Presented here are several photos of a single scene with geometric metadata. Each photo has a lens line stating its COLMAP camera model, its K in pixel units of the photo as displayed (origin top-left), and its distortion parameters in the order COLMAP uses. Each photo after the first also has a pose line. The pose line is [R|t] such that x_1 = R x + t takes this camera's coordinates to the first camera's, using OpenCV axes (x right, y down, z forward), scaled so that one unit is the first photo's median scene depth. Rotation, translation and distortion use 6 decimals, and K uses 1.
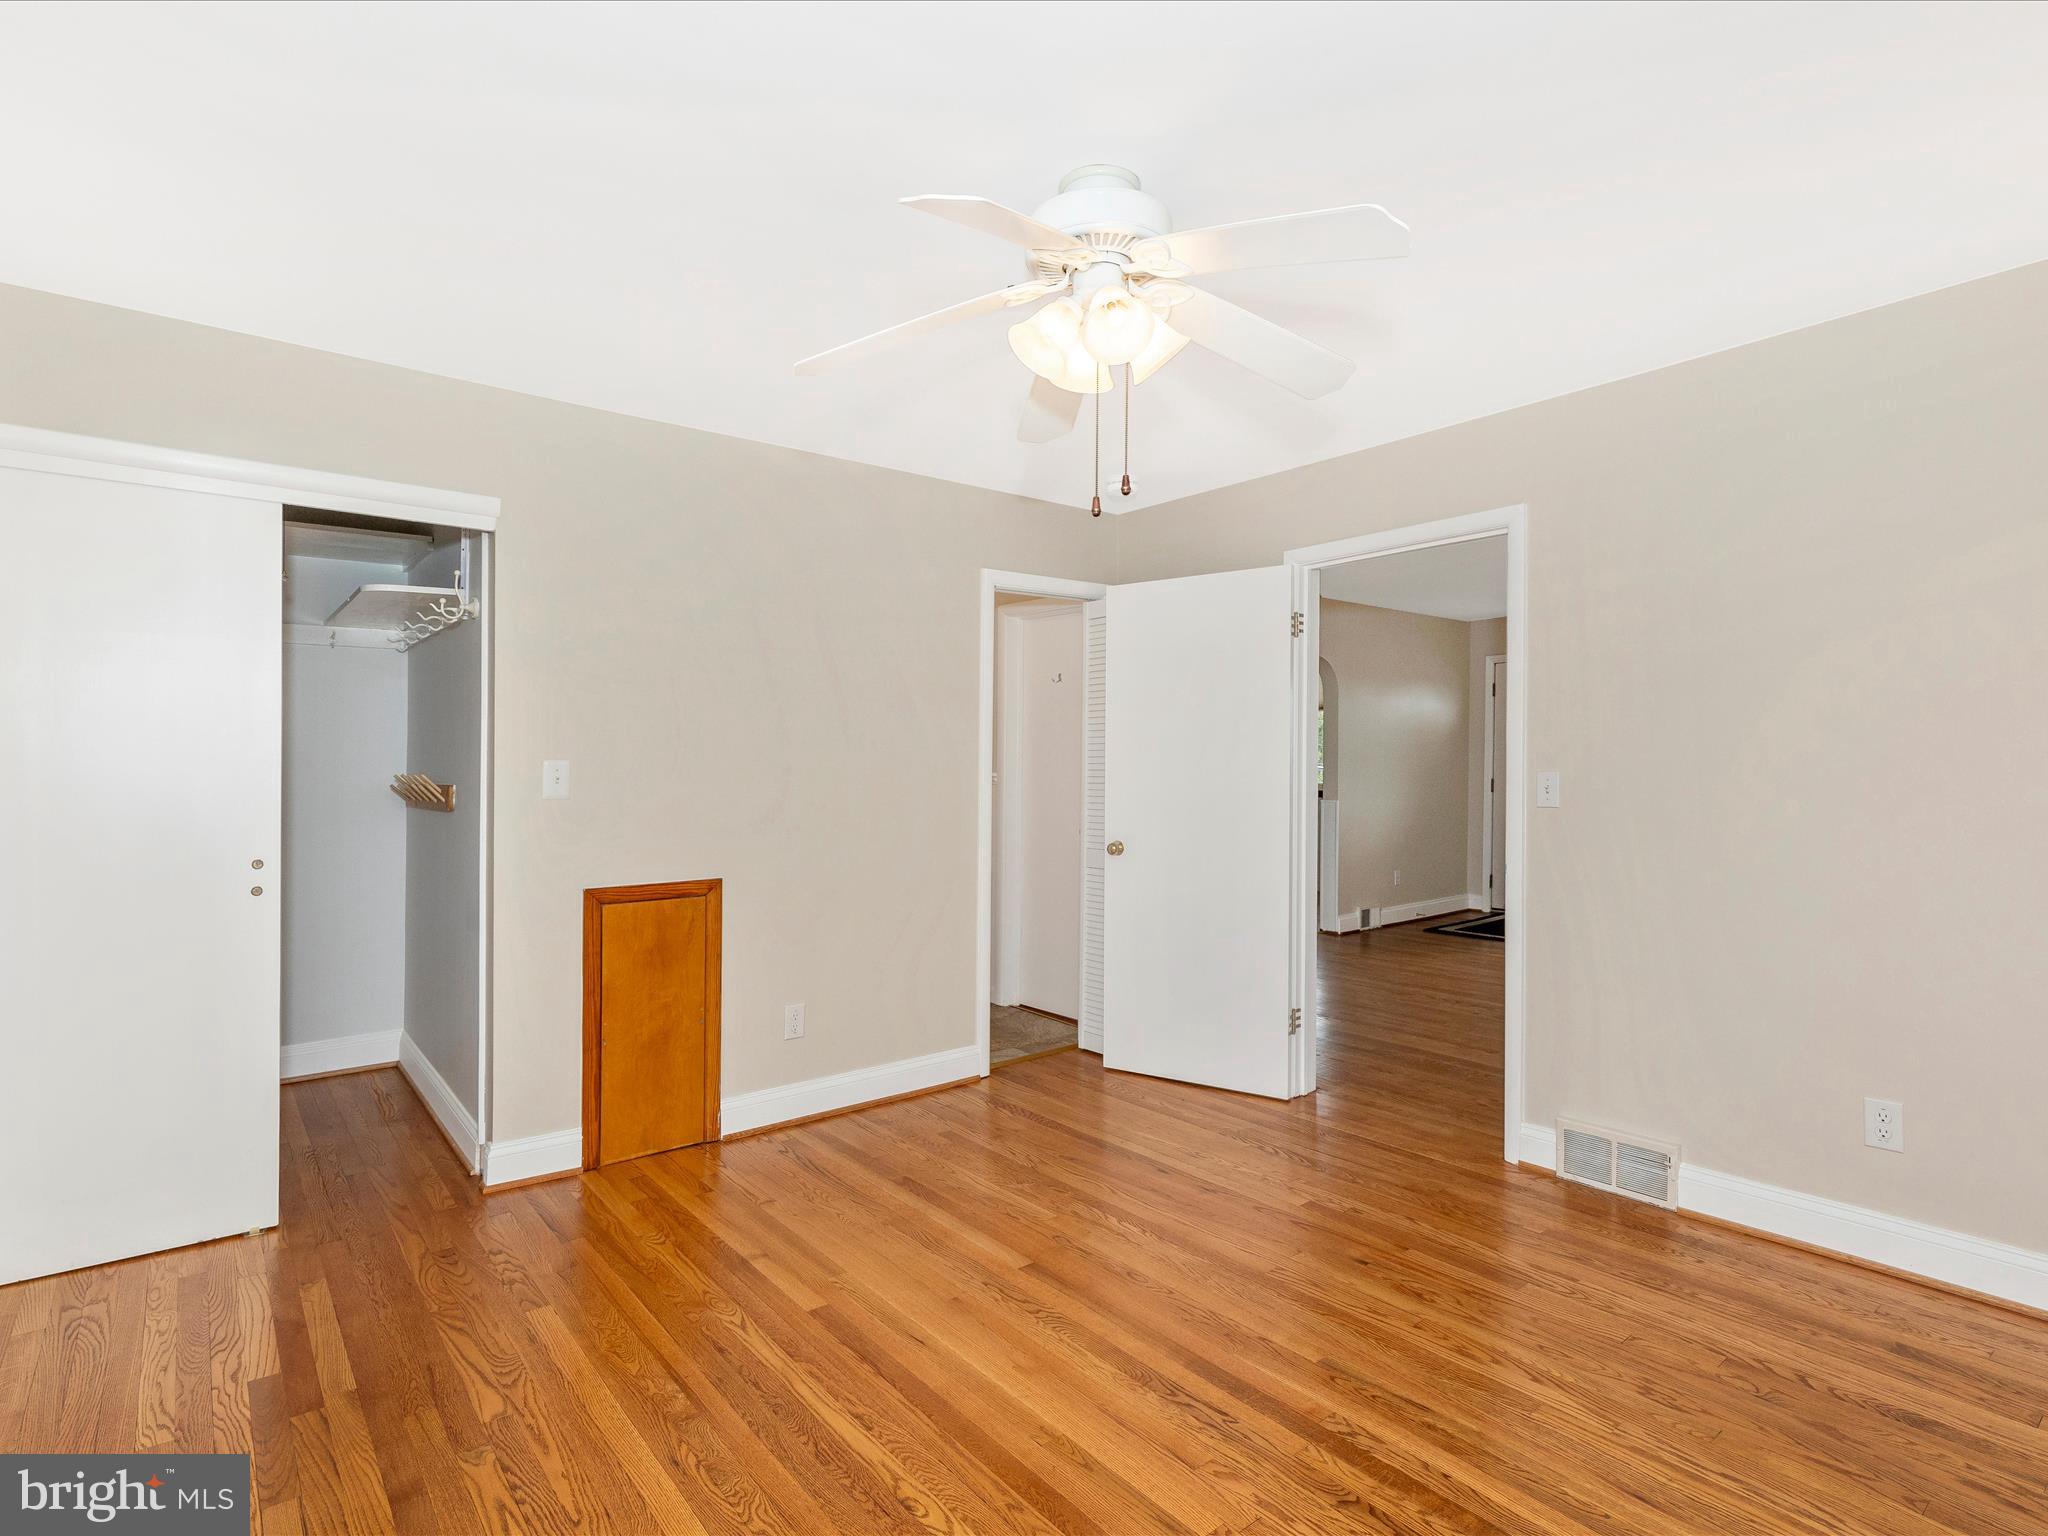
lens RADIAL K [[1040.2, 0, 1056.2], [0, 1040.2, 765.2], [0, 0, 1]] dist [0.017307, -0.000050]
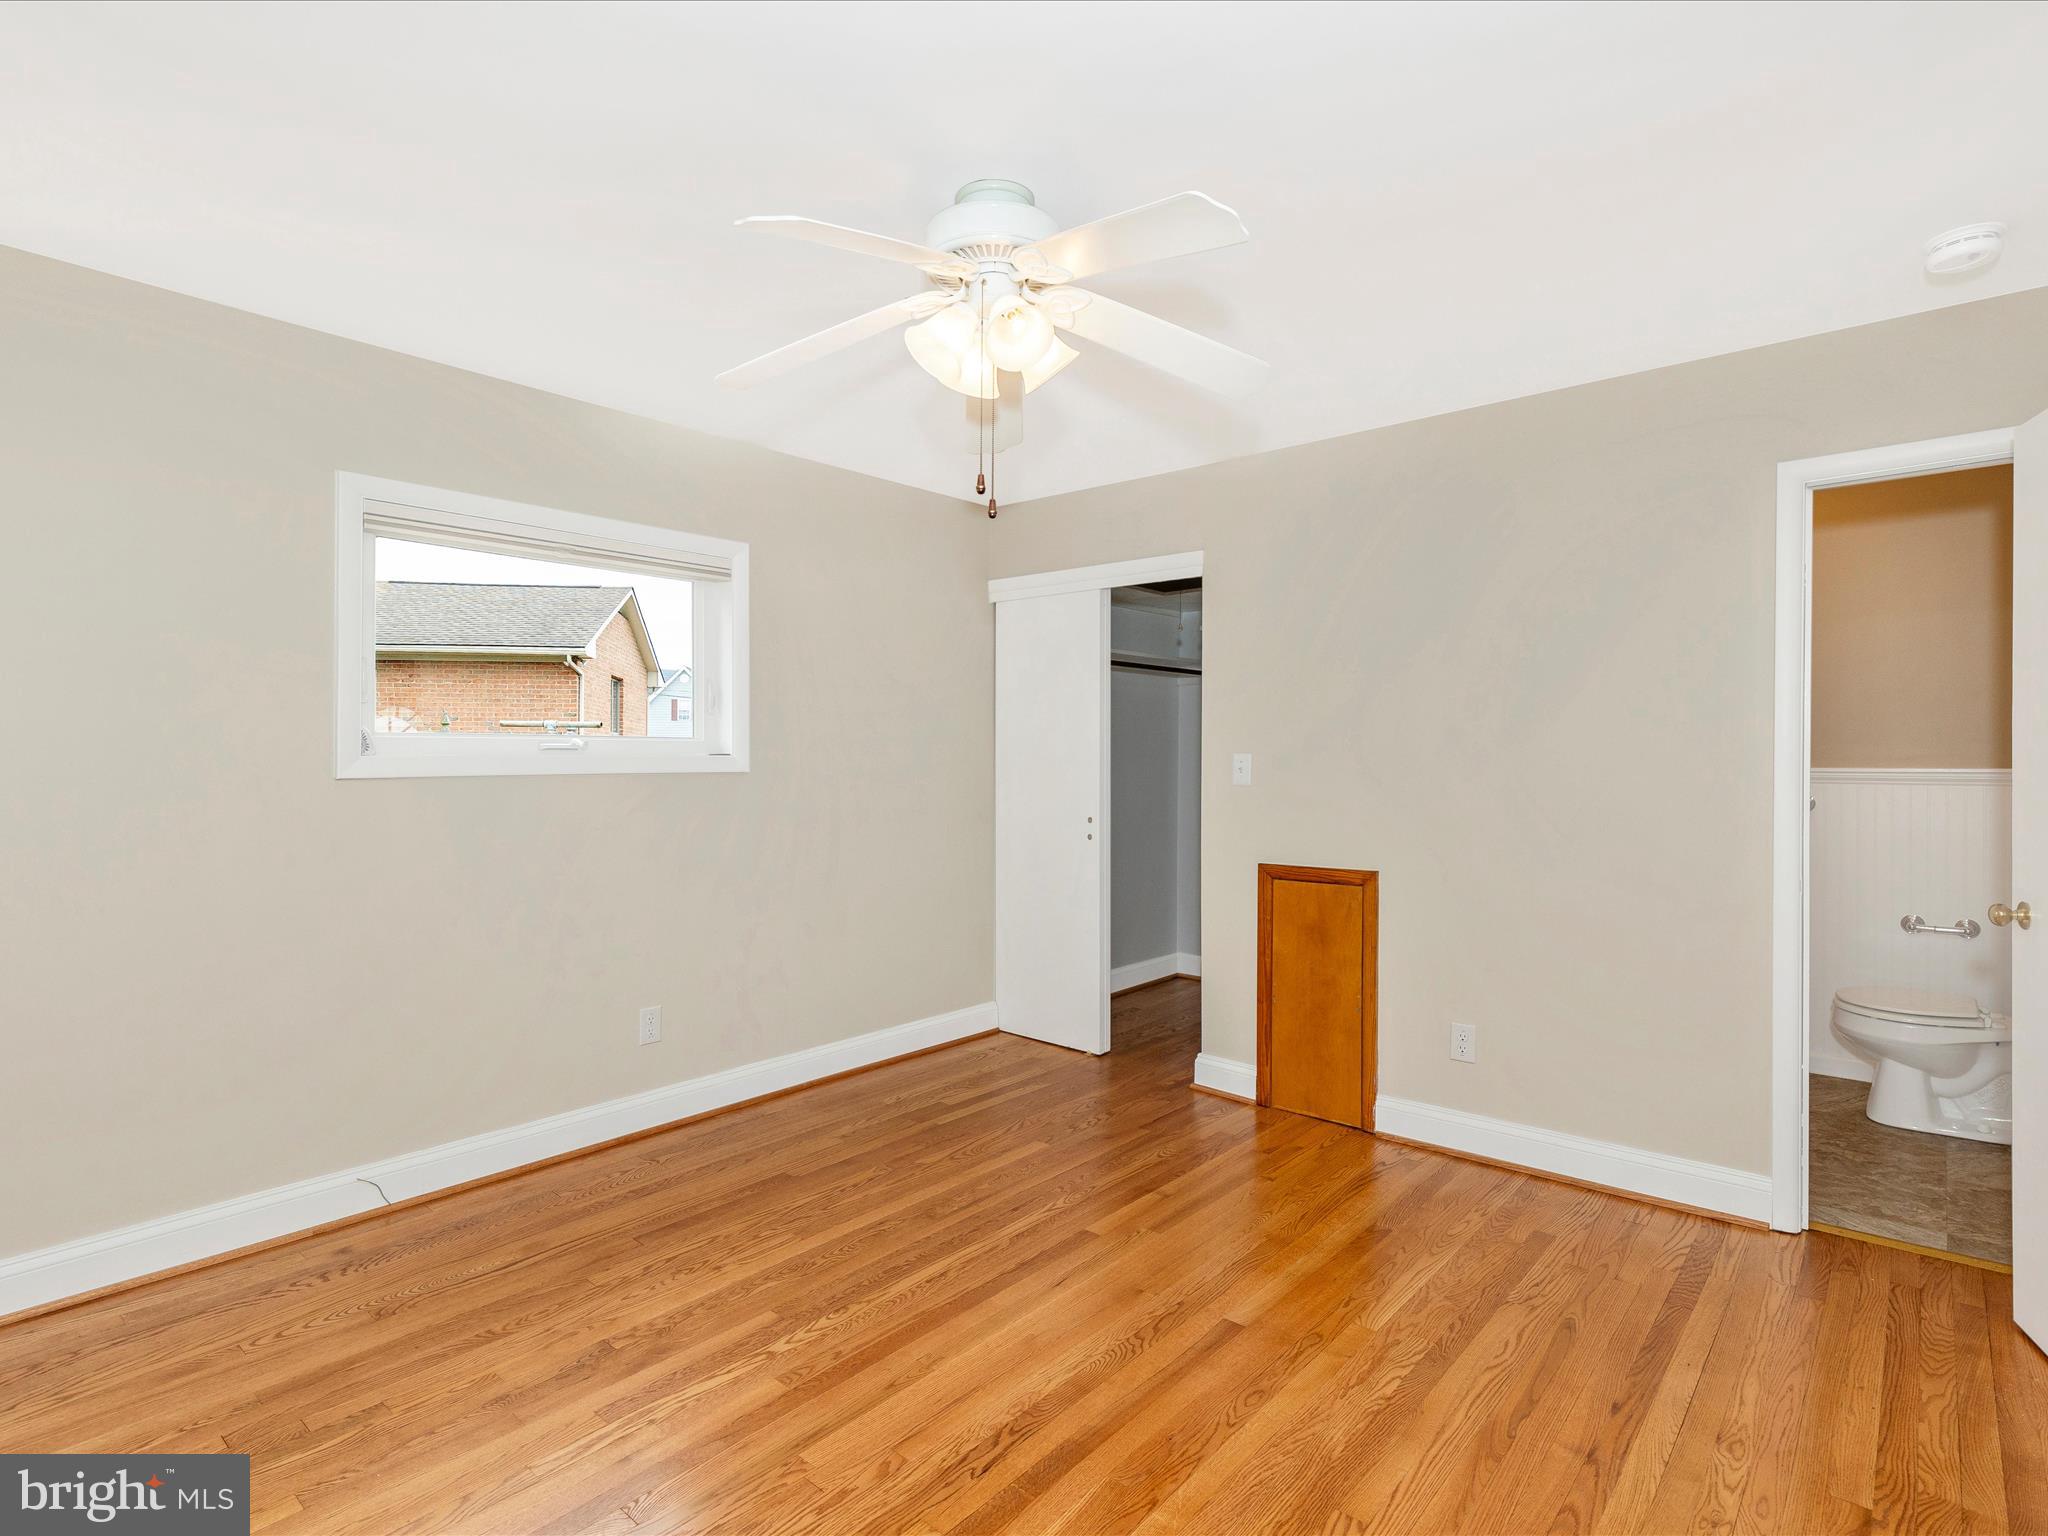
lens RADIAL K [[1066.1, 0, 1041.5], [0, 1066.1, 761.1], [0, 0, 1]] dist [0.015750, -0.002019]
pose [[0.175896, 0.004524, -0.984398, 0.687765], [-0.001459, 0.999990, 0.004335, -0.000264], [0.984408, 0.000674, 0.175901, 0.560189]]
